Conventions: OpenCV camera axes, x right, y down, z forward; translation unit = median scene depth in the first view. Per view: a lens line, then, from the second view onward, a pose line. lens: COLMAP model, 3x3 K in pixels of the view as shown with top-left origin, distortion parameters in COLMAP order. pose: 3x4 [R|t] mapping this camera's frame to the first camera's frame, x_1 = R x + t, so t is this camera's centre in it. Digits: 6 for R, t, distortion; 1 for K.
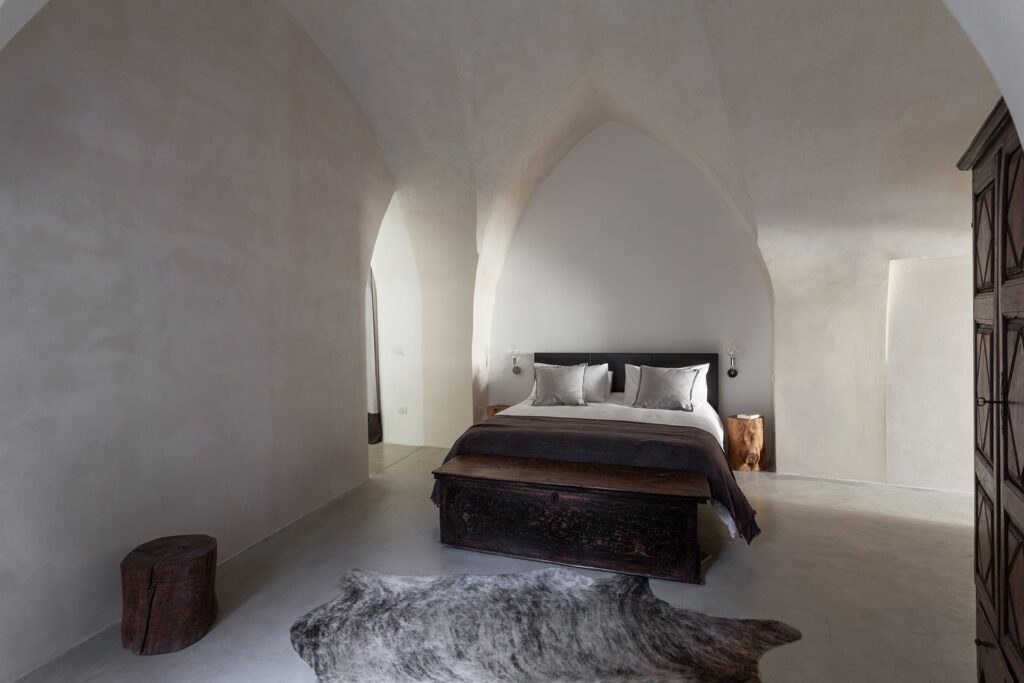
lens RADIAL K [[593.2, 0, 512.0], [0, 593.2, 341.5], [0, 0, 1]] dist [-0.061642, 0.000178]
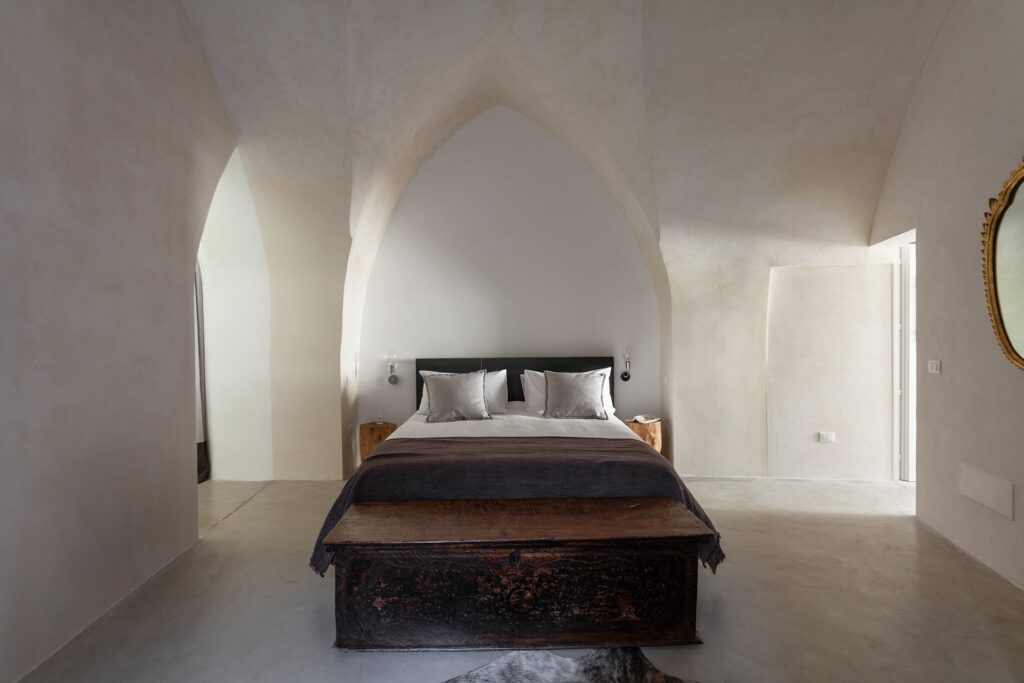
lens RADIAL K [[481.0, 0, 512.0], [0, 481.0, 341.5], [0, 0, 1]] dist [-0.034417, -0.000423]
pose [[0.924706, 0.000187, 0.380683, -0.119096], [0.007092, 0.999818, -0.017717, 0.008788], [-0.380617, 0.019083, 0.924536, 0.361018]]
